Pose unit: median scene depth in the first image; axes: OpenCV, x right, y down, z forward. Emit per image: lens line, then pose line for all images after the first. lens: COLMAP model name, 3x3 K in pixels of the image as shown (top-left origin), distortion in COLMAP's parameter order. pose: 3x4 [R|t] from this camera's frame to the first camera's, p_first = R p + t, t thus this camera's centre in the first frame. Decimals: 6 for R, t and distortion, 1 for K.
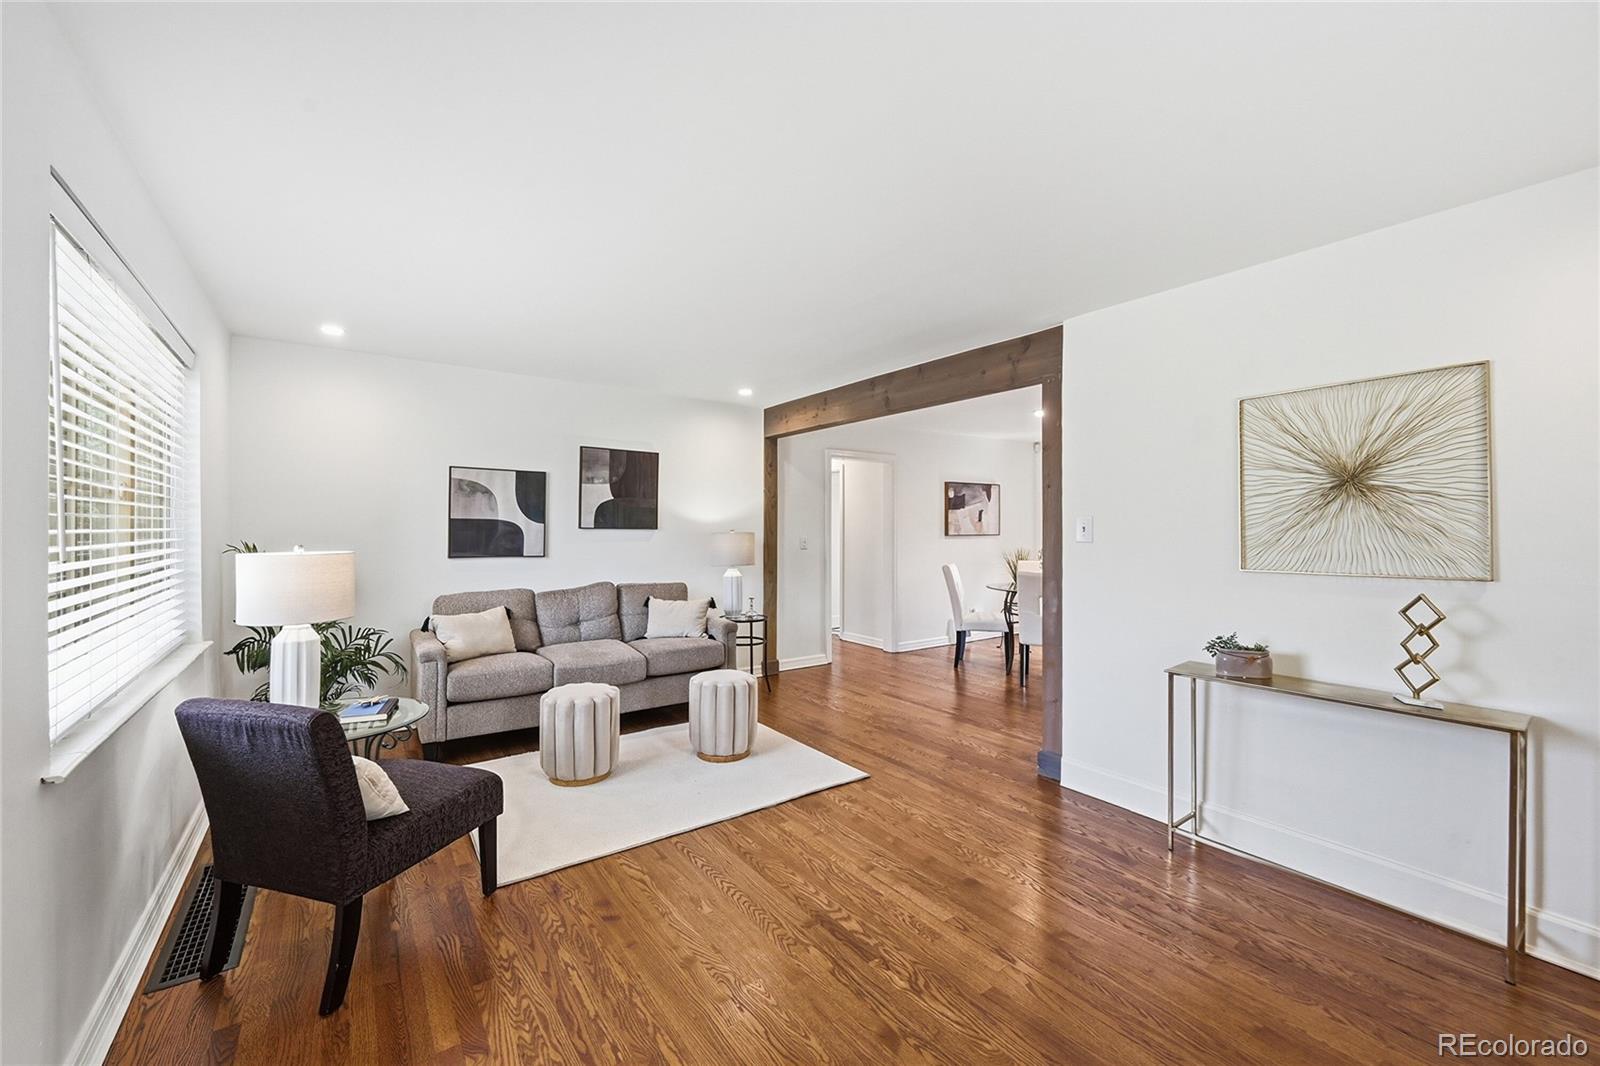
lens RADIAL K [[639.5, 0, 796.3], [0, 639.5, 529.6], [0, 0, 1]] dist [-0.003163, -0.000434]
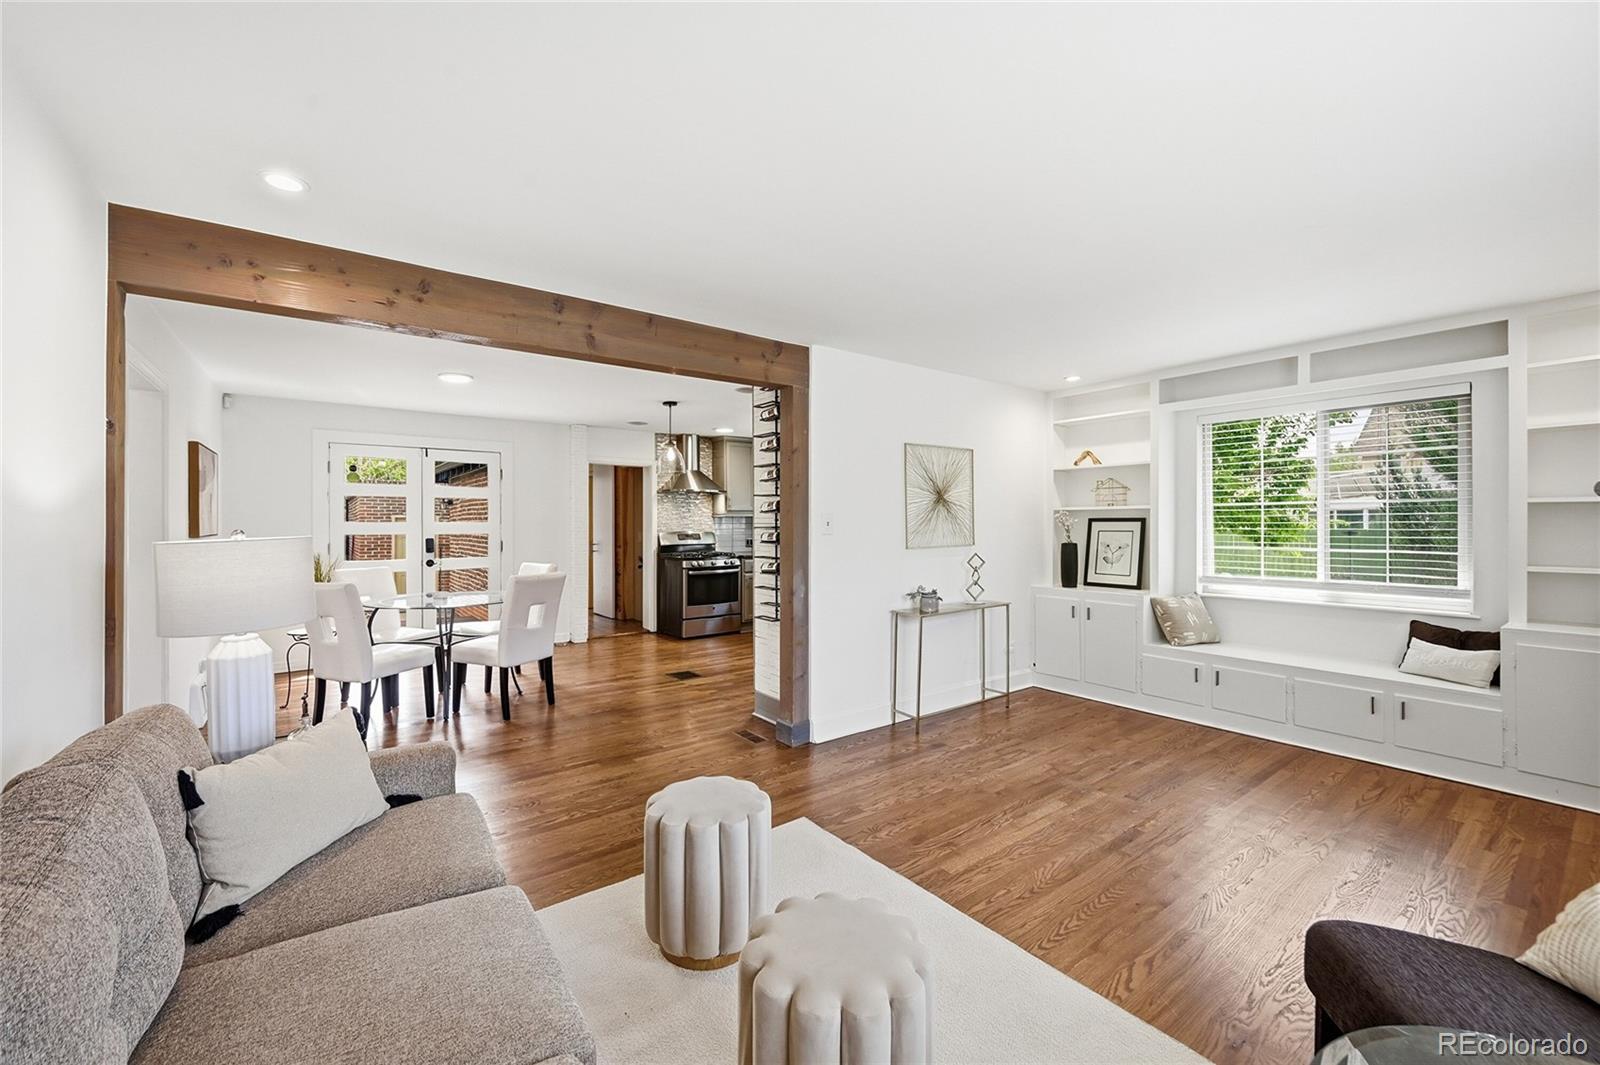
lens RADIAL K [[639.5, 0, 798.4], [0, 639.5, 527.3], [0, 0, 1]] dist [-0.003163, -0.000434]
pose [[-0.029662, -0.006973, 0.999536, -1.014596], [0.006182, 0.999955, 0.007159, -0.004024], [-0.999541, 0.006392, -0.029618, 1.447030]]
